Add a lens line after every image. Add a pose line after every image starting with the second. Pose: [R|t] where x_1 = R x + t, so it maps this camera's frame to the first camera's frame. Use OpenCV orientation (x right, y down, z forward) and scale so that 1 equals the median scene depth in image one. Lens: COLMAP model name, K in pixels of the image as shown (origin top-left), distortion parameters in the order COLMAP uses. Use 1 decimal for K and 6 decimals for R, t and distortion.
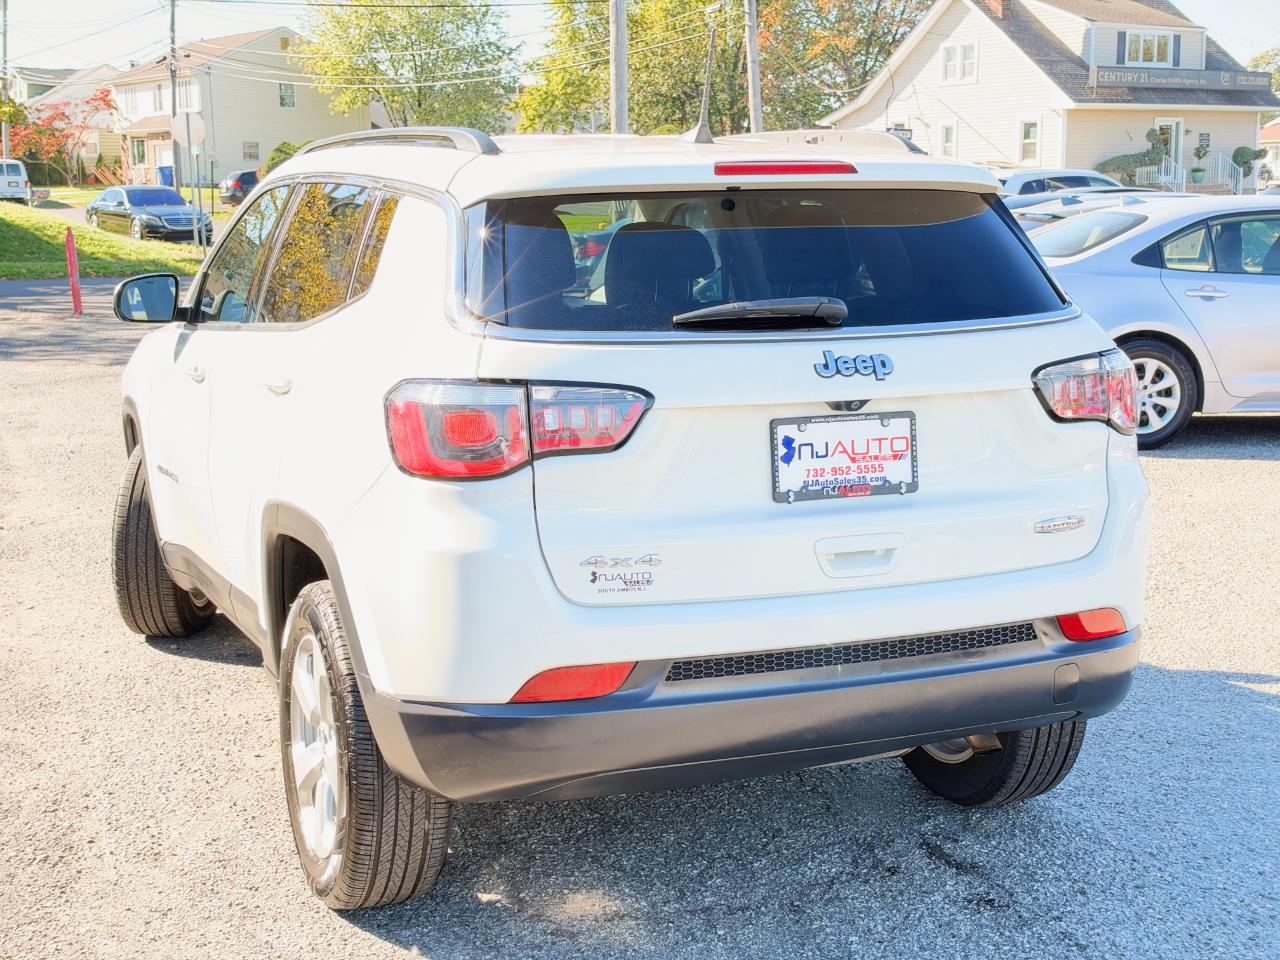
lens RADIAL K [[1810.1, 0, 648.4], [0, 1810.1, 481.1], [0, 0, 1]] dist [0.276138, -0.832109]
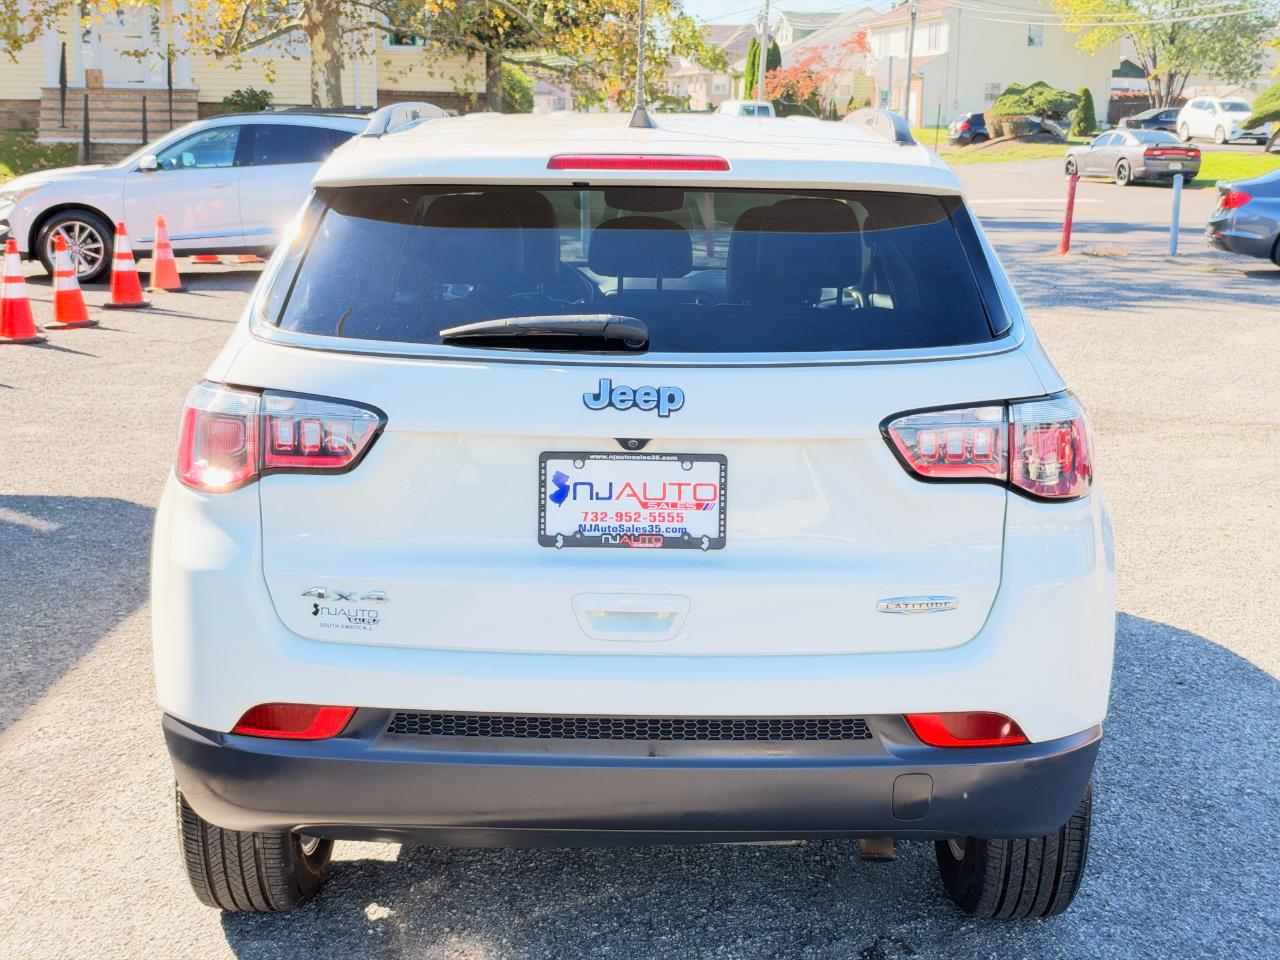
lens RADIAL K [[1808.2, 0, 640.0], [0, 1808.2, 480.0], [0, 0, 1]] dist [0.328480, -1.033883]
pose [[0.920021, 0.090983, -0.381161, 0.433950], [-0.079355, 0.995778, 0.046150, -0.062736], [0.383750, -0.012212, 0.923356, 0.200356]]
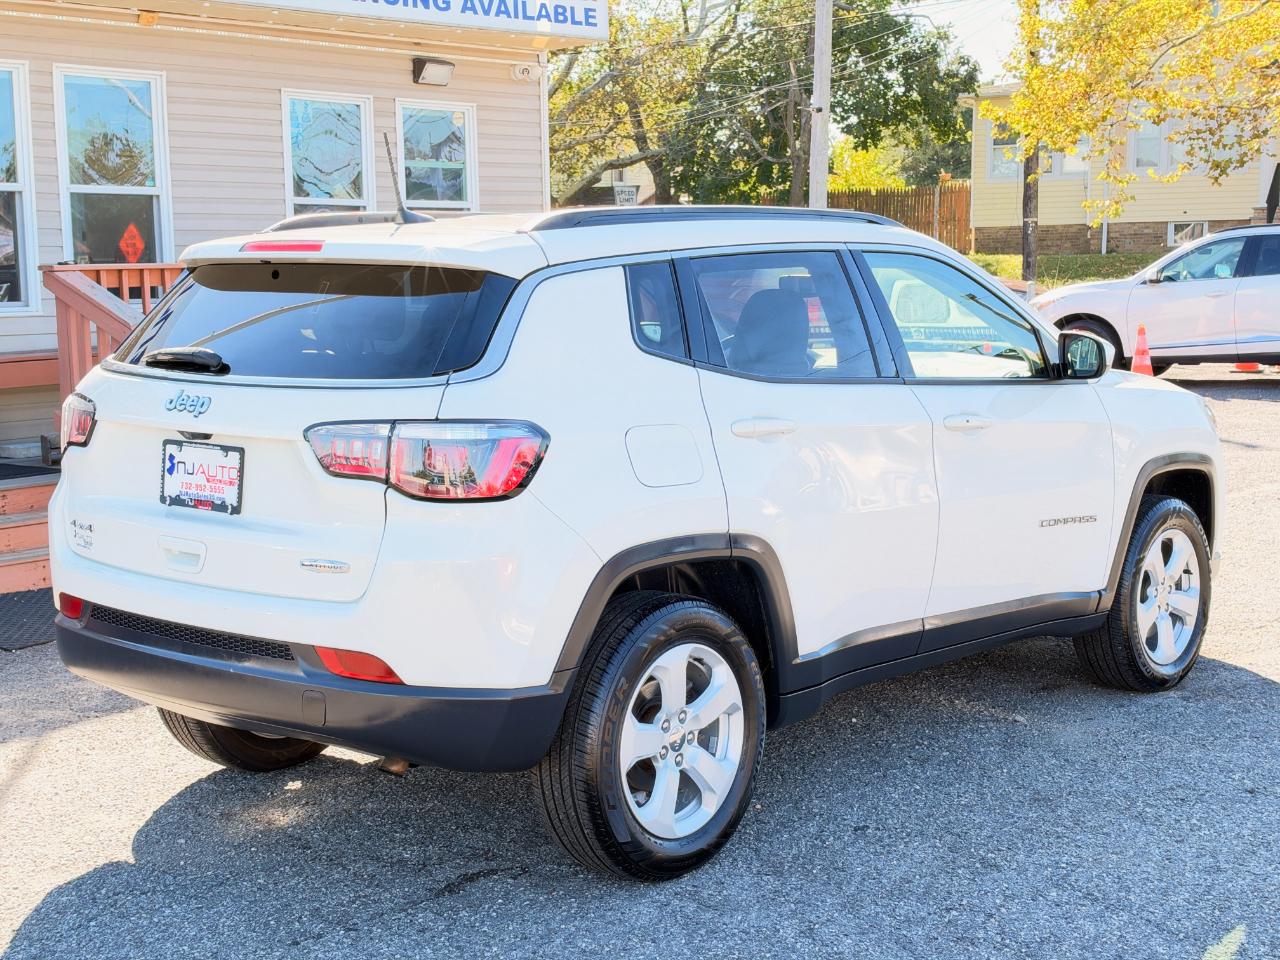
lens RADIAL K [[1802.0, 0, 640.0], [0, 1802.0, 480.0], [0, 0, 1]] dist [0.286071, -0.867475]
pose [[0.443567, 0.116358, -0.888656, 1.339199], [-0.135757, 0.988818, 0.061711, -0.127618], [0.885900, 0.093268, 0.454404, 0.686952]]
